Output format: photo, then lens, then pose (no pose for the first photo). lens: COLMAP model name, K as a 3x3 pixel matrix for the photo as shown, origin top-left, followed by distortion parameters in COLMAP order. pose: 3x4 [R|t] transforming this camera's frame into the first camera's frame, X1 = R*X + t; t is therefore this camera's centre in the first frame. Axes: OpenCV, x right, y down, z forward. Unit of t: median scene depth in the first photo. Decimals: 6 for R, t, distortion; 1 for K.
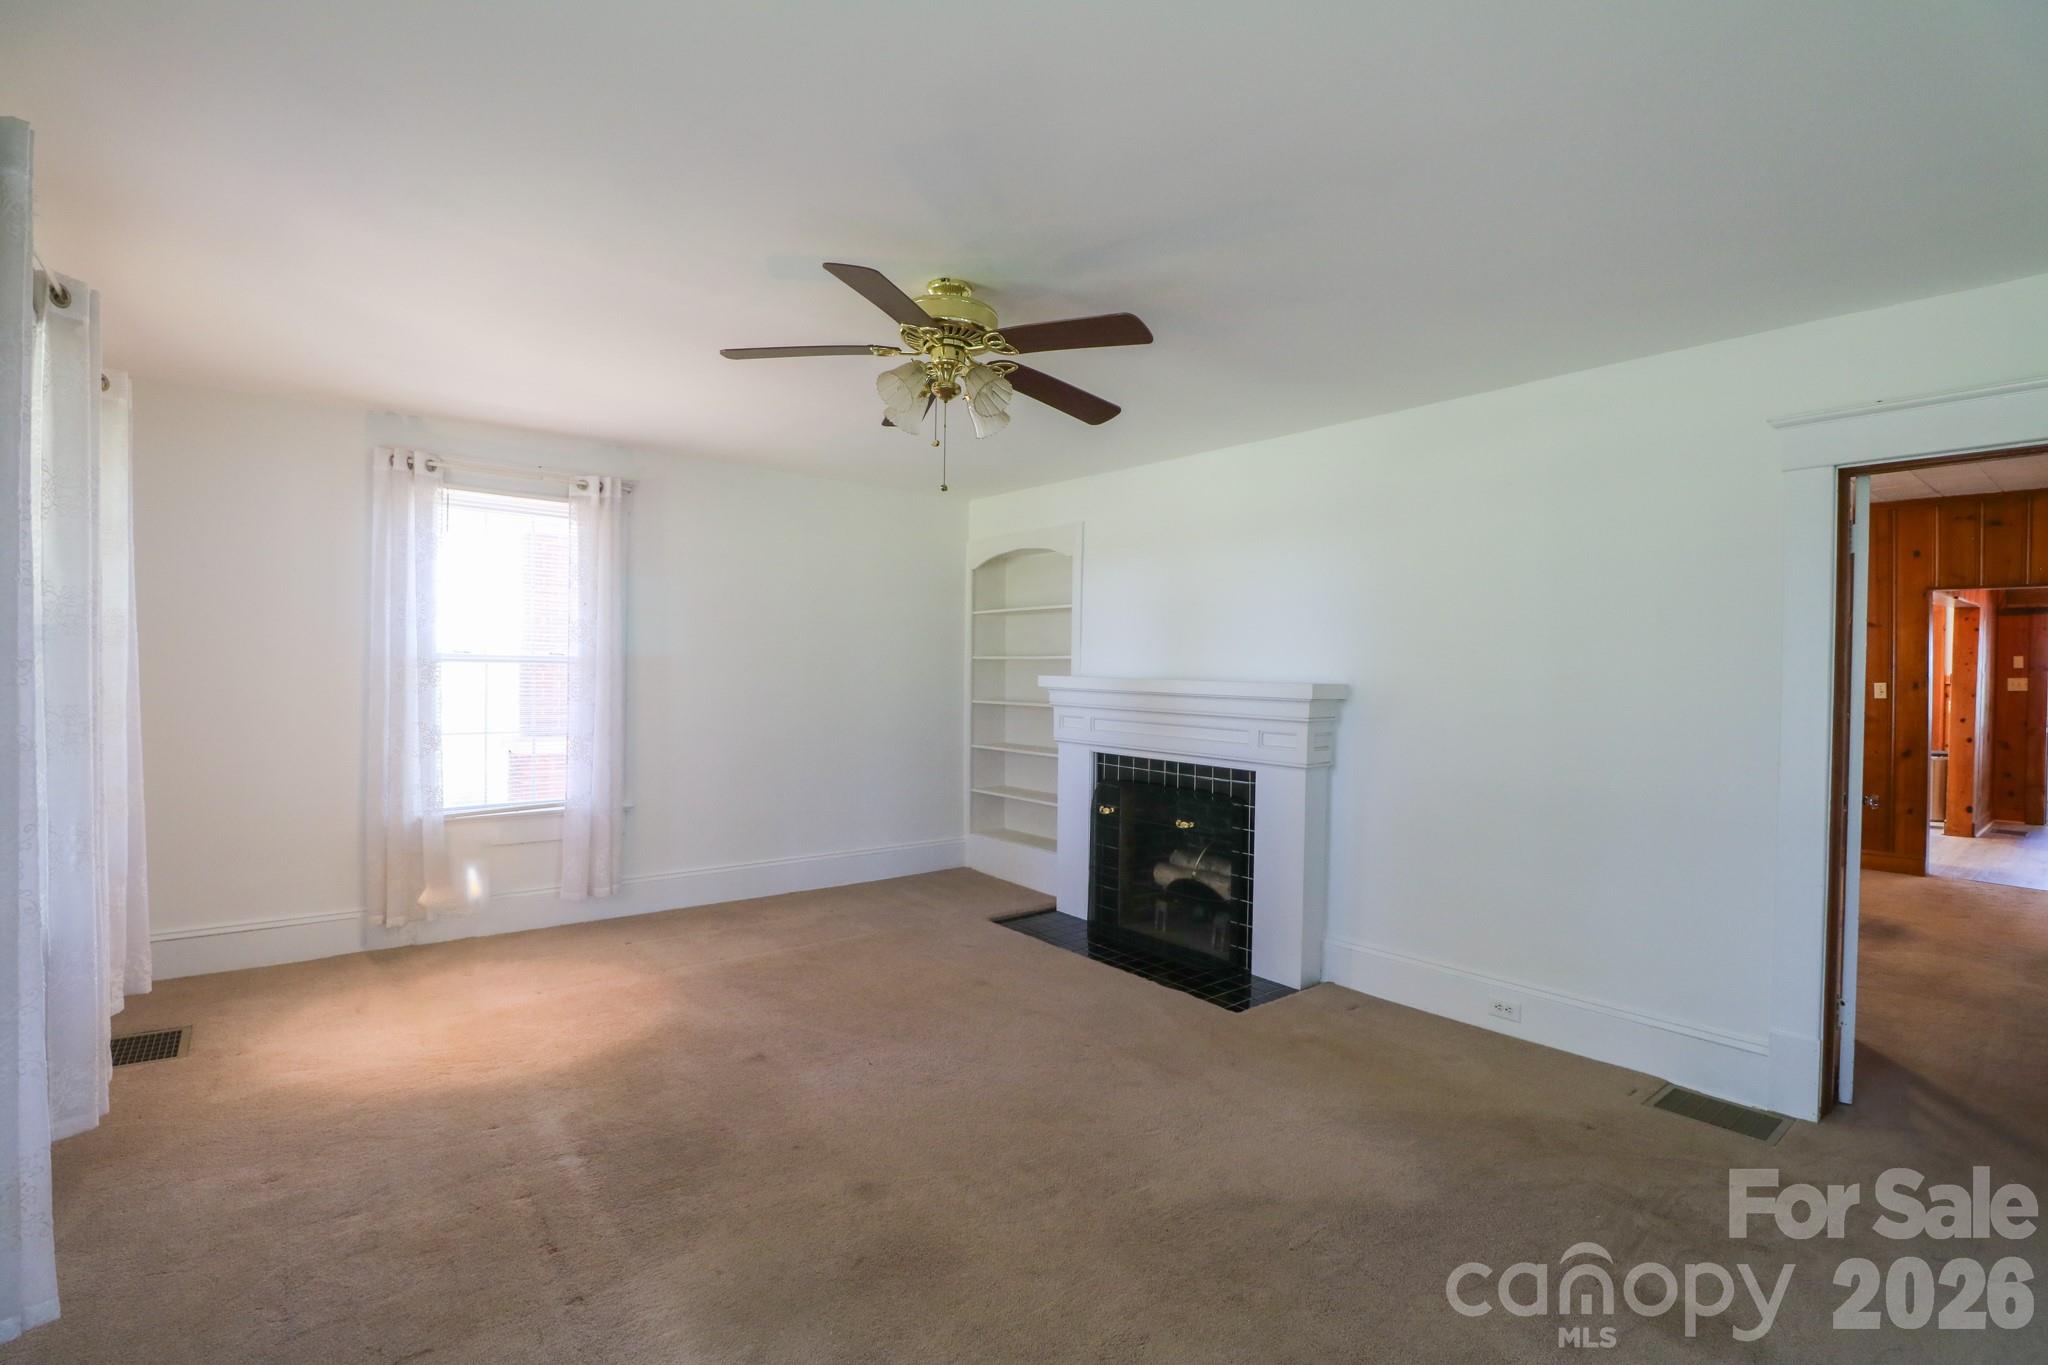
lens RADIAL K [[968.0, 0, 1047.3], [0, 968.0, 682.3], [0, 0, 1]] dist [0.000719, -0.013824]
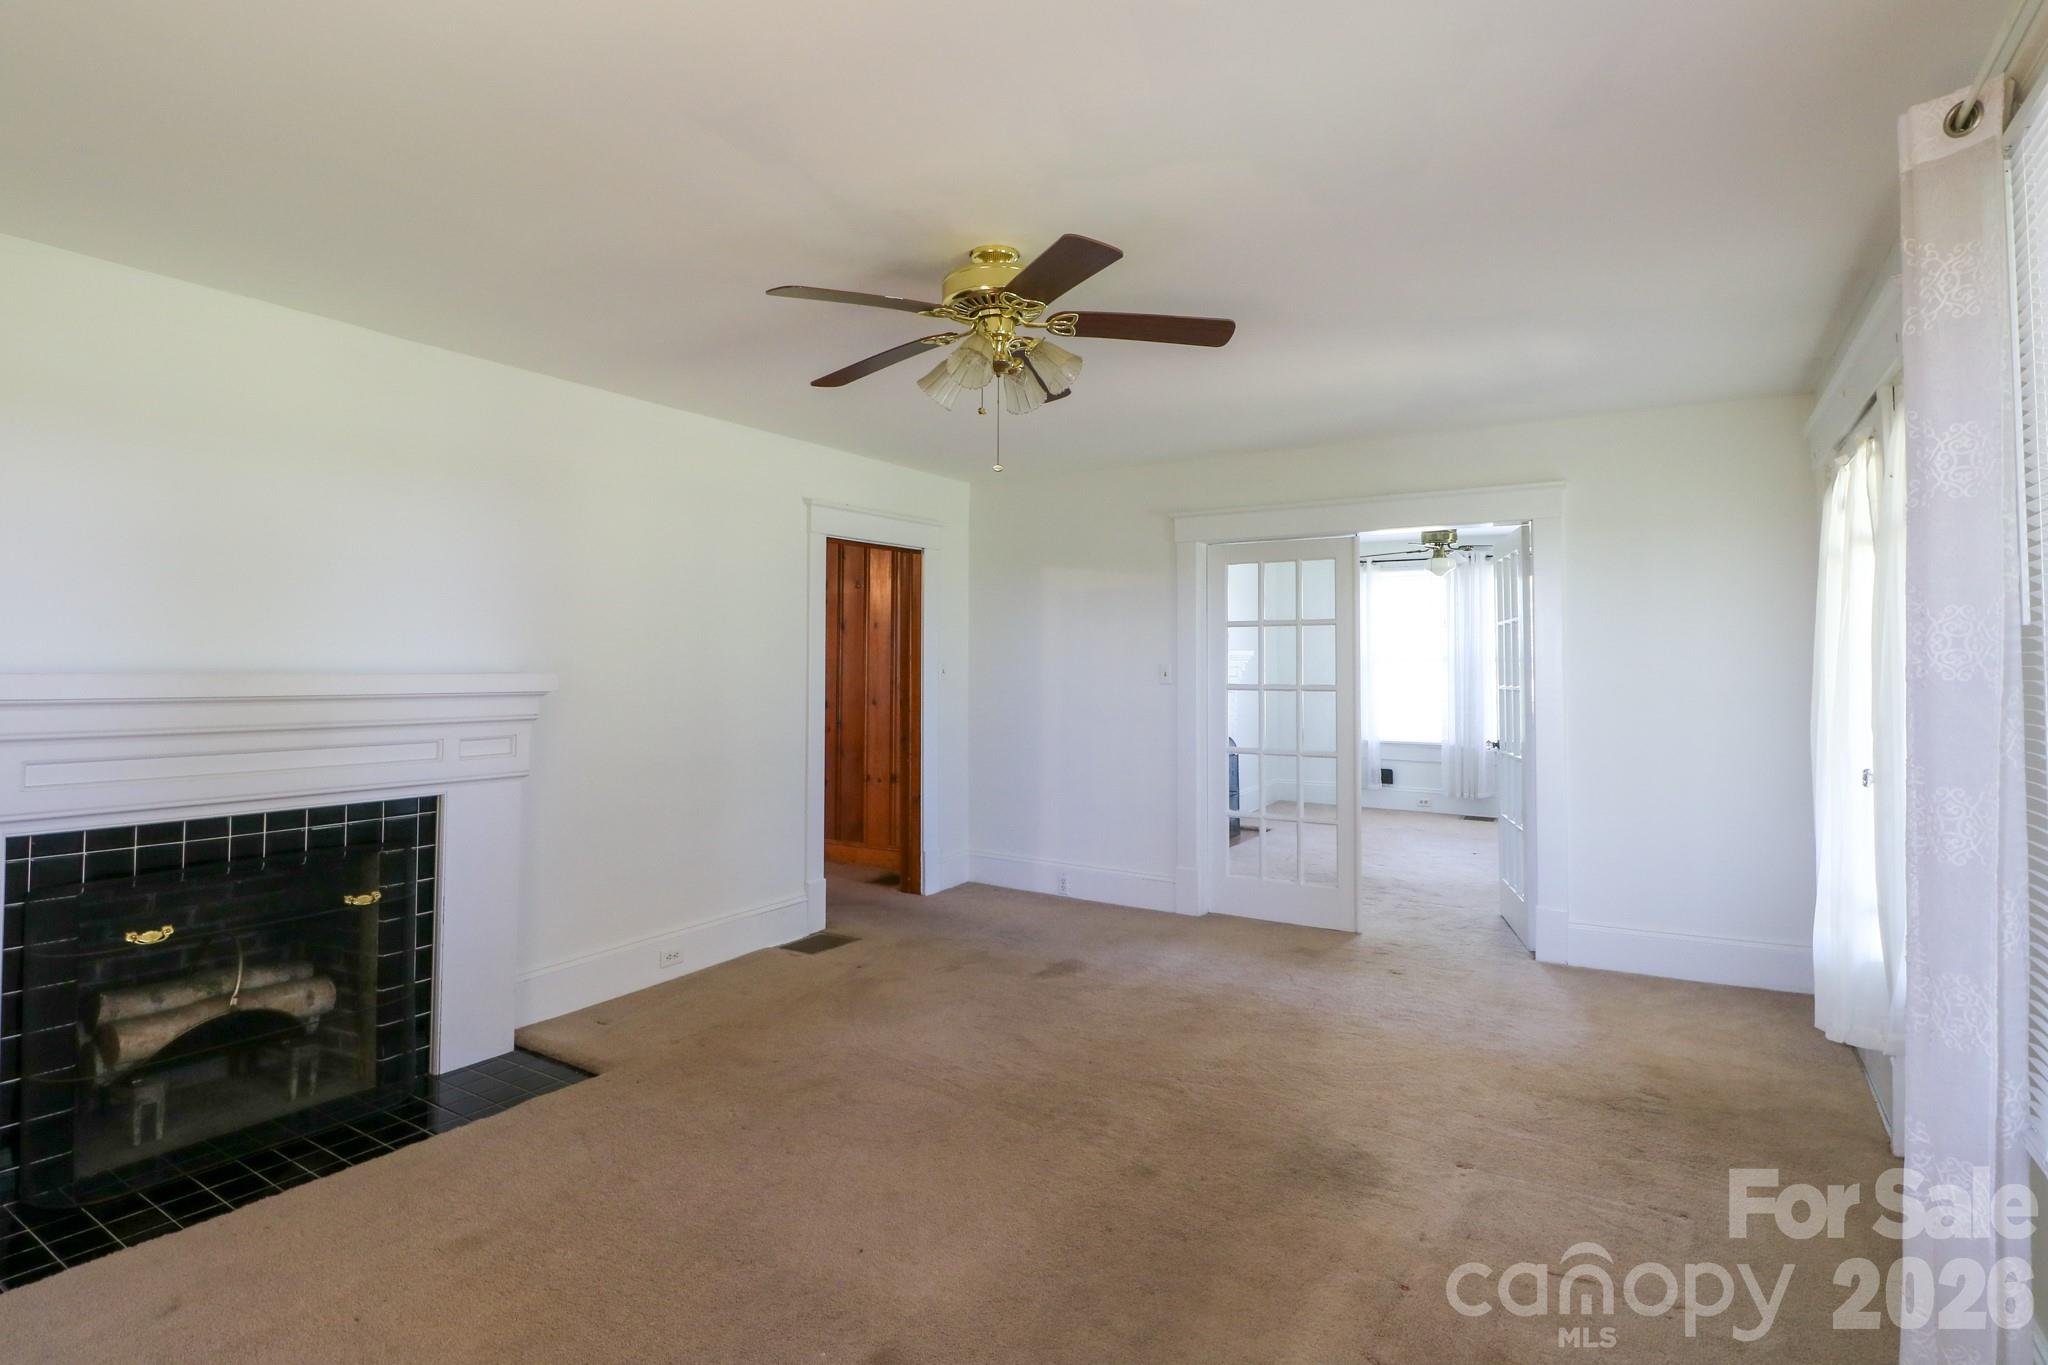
lens RADIAL K [[1020.6, 0, 1026.8], [0, 1020.6, 627.0], [0, 0, 1]] dist [0.001699, -0.013873]
pose [[-0.321416, 0.015765, 0.946807, -0.574675], [0.002382, 0.999872, -0.015840, -0.019472], [-0.946935, -0.002836, -0.321413, 0.718731]]
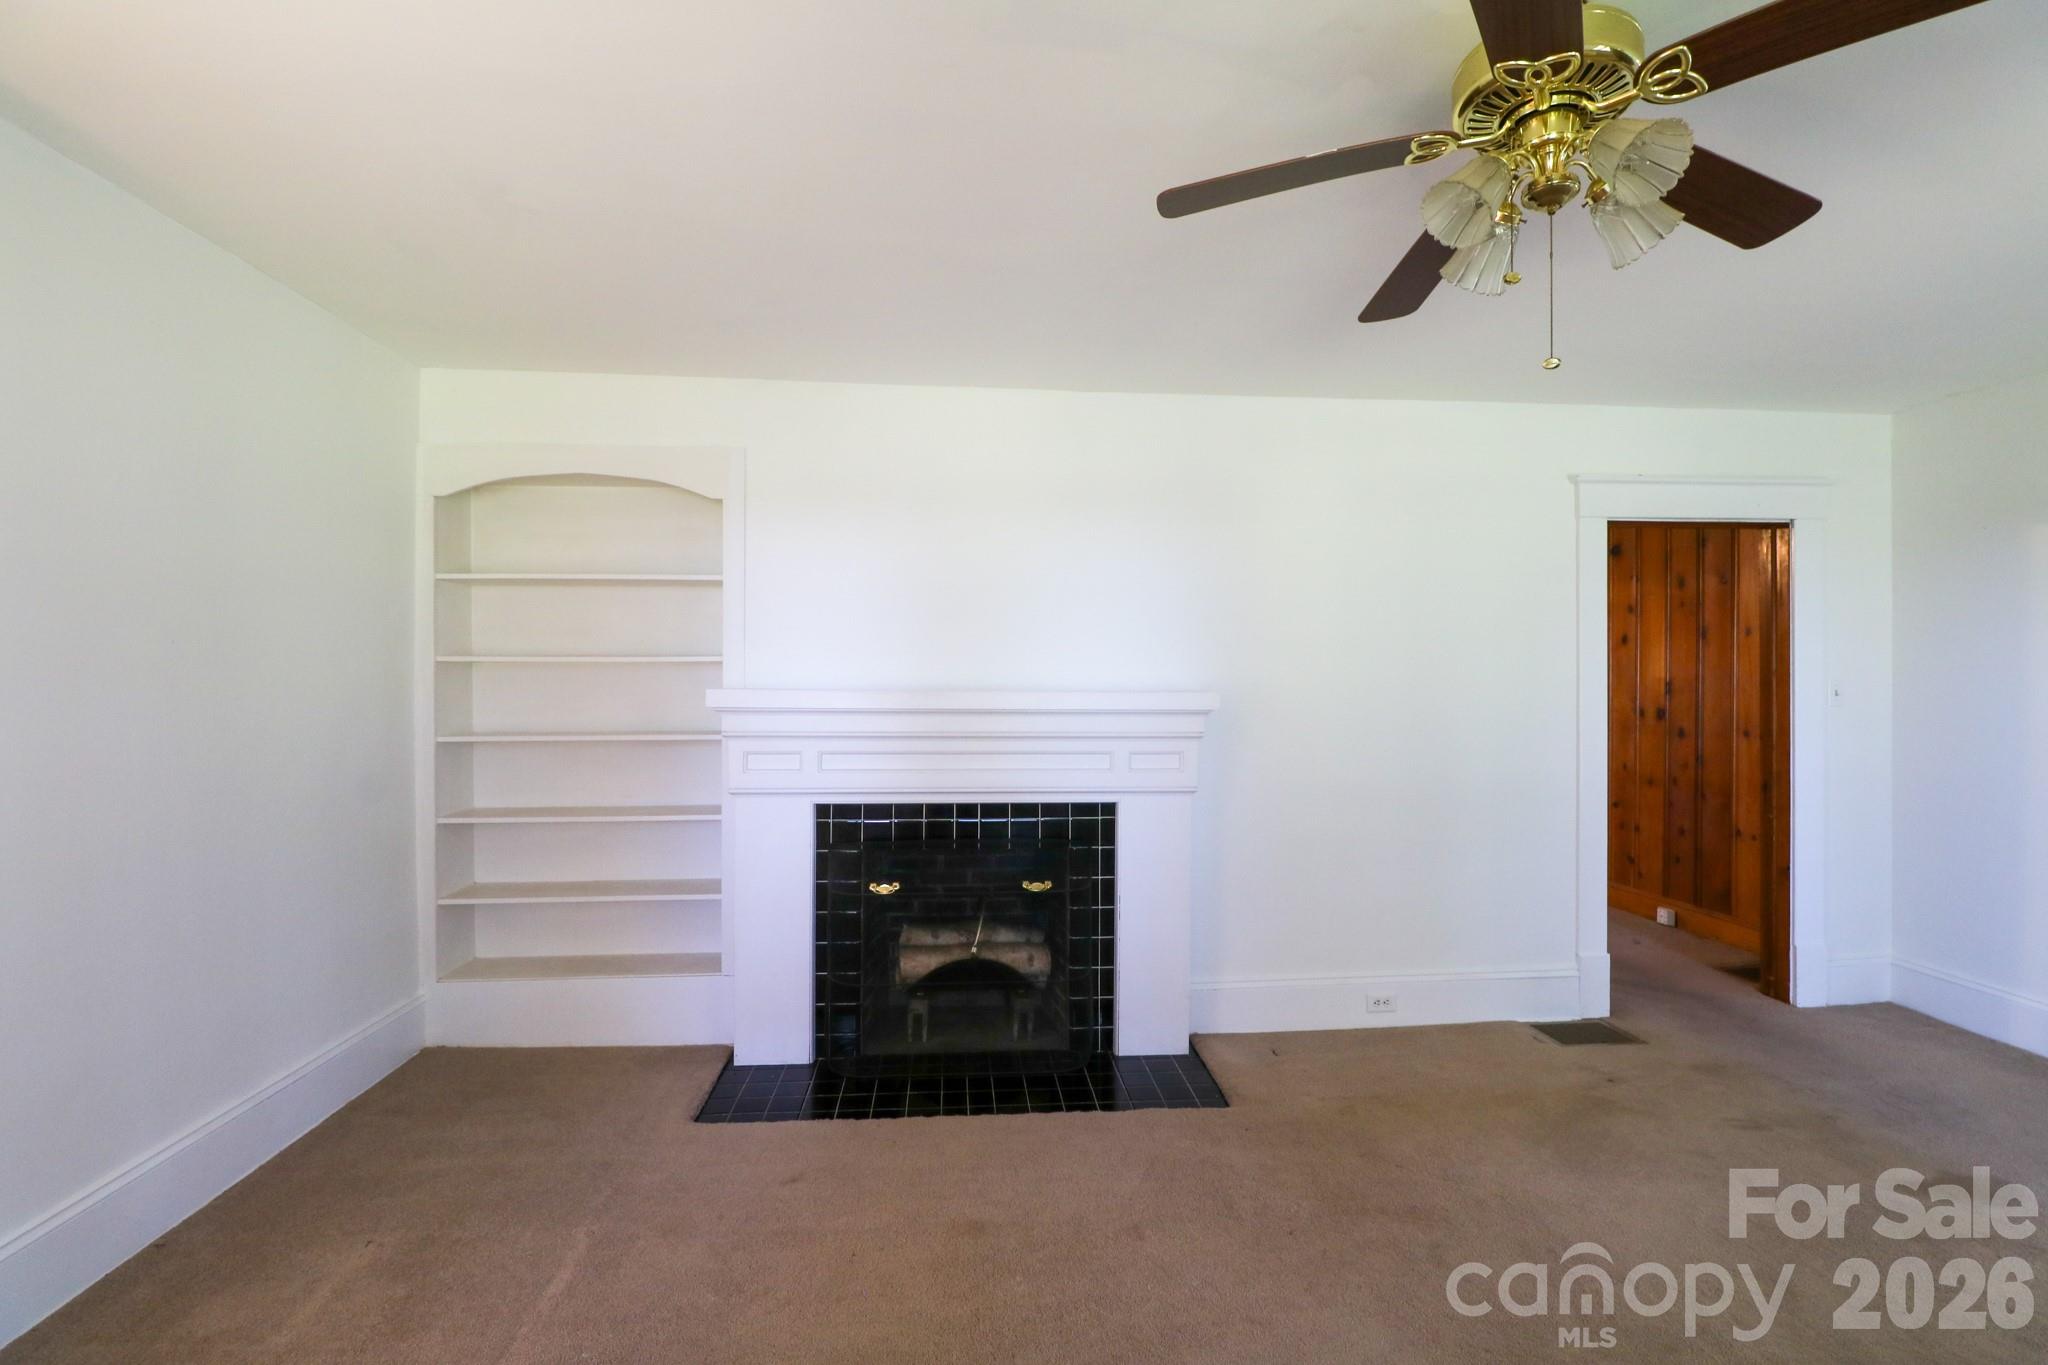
lens RADIAL K [[956.1, 0, 1036.7], [0, 956.1, 681.8], [0, 0, 1]] dist [-0.001173, -0.011906]
pose [[0.562744, -0.017148, 0.826453, -0.413203], [0.017324, 0.999810, 0.008948, -0.014327], [-0.826450, 0.009282, 0.562934, 0.527134]]
